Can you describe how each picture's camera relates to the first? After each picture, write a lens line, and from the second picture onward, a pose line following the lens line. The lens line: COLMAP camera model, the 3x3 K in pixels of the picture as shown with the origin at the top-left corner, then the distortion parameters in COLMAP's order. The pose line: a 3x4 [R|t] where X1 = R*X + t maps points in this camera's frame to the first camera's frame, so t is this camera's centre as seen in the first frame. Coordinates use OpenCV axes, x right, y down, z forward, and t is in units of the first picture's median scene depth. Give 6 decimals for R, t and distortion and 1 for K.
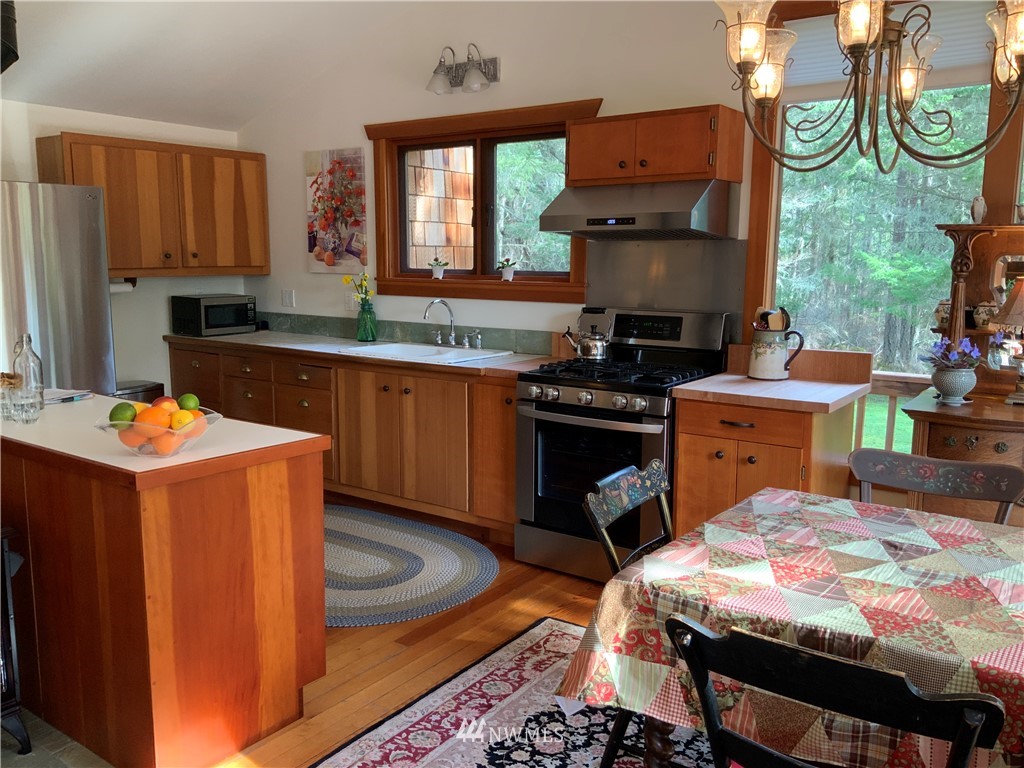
lens RADIAL K [[846.4, 0, 509.2], [0, 846.4, 384.1], [0, 0, 1]] dist [0.102751, -0.198898]
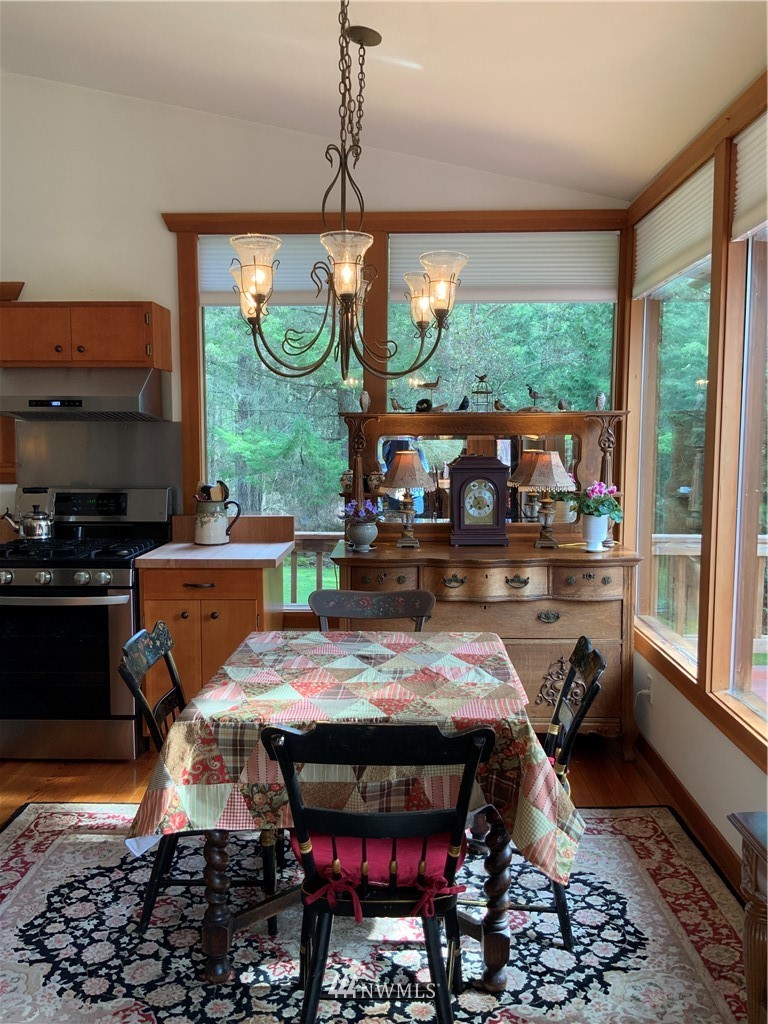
lens RADIAL K [[846.4, 0, 384.0], [0, 846.4, 512.0], [0, 0, 1]] dist [0.102751, -0.198898]
pose [[0.826711, -0.058501, 0.559577, -0.161846], [0.088126, 0.995768, -0.026094, 0.001120], [-0.555682, 0.070885, 0.828367, -0.077304]]
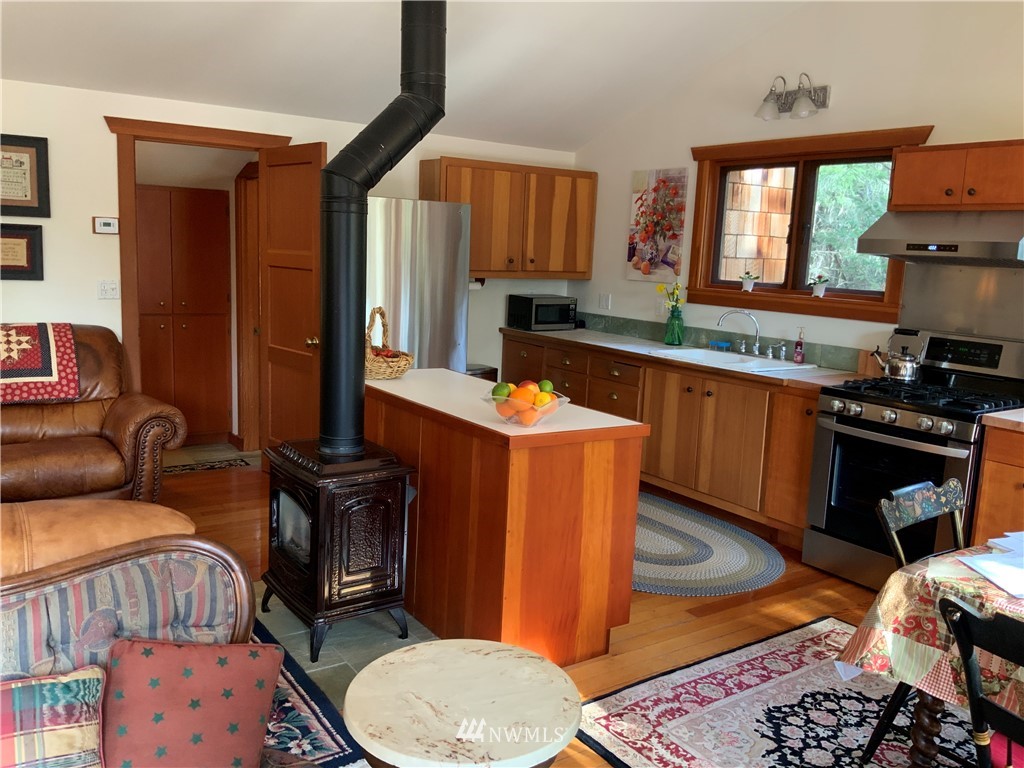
lens RADIAL K [[846.4, 0, 509.2], [0, 846.4, 384.1], [0, 0, 1]] dist [0.102751, -0.198898]
pose [[0.941451, 0.088341, -0.325370, -0.011309], [-0.088194, 0.995987, 0.015231, 0.002390], [0.325409, 0.014357, 0.945464, -0.167043]]
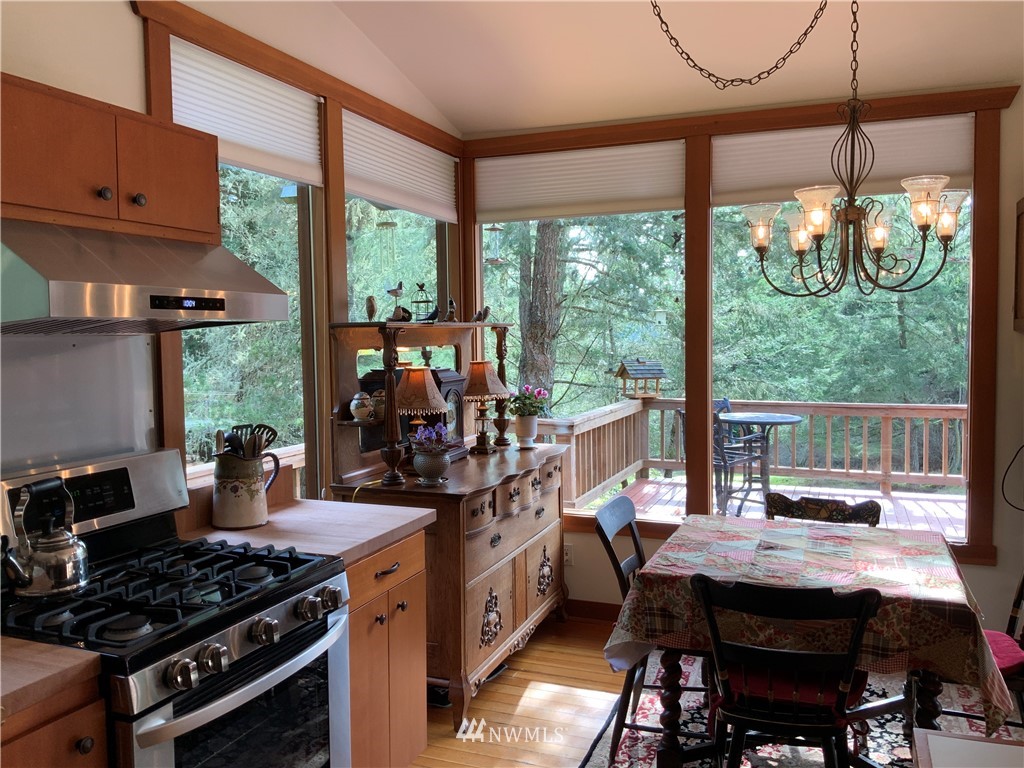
lens RADIAL K [[846.4, 0, 509.2], [0, 846.4, 384.1], [0, 0, 1]] dist [0.102751, -0.198898]
pose [[-0.249906, -0.063086, 0.966213, -0.526978], [0.158070, 0.981830, 0.104990, -0.193993], [-0.955281, 0.178967, -0.235393, 1.100694]]
